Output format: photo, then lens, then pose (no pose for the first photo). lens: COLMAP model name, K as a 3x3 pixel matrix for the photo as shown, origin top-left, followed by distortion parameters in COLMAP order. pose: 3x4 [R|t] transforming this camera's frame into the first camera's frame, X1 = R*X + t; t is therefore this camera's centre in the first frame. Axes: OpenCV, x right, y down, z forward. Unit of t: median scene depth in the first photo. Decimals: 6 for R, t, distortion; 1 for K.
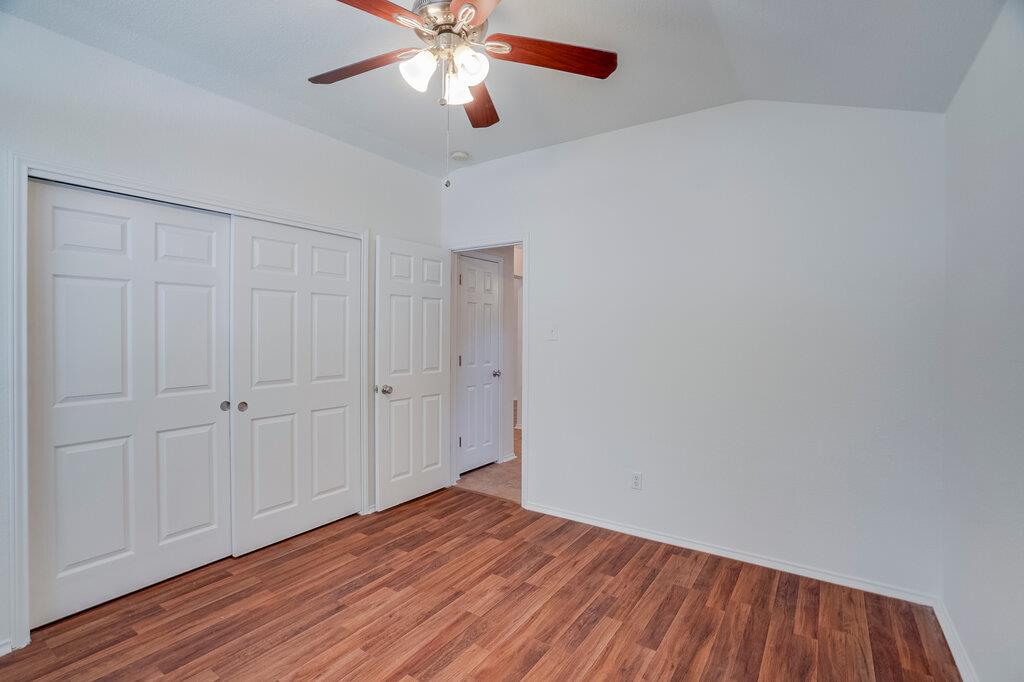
lens RADIAL K [[477.6, 0, 509.4], [0, 477.6, 339.3], [0, 0, 1]] dist [-0.041416, 0.004278]
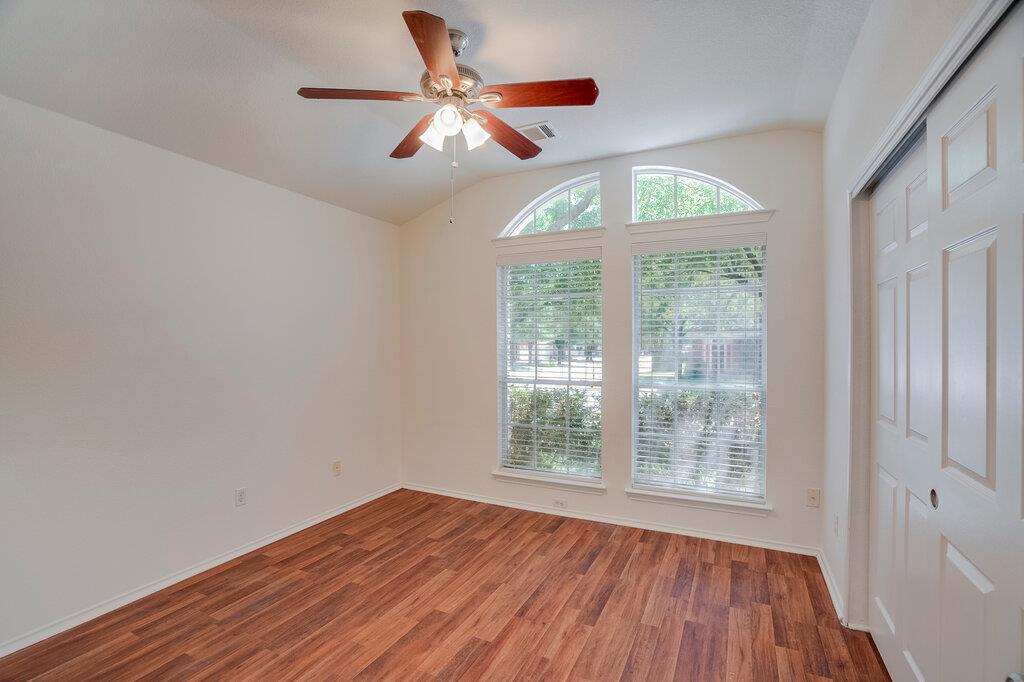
lens RADIAL K [[477.6, 0, 511.2], [0, 477.6, 341.1], [0, 0, 1]] dist [-0.041416, 0.004278]
pose [[-0.989627, -0.003846, -0.143611, -0.091936], [-0.006376, 0.999832, 0.017157, -0.037249], [0.143521, 0.017895, -0.989486, 1.999374]]
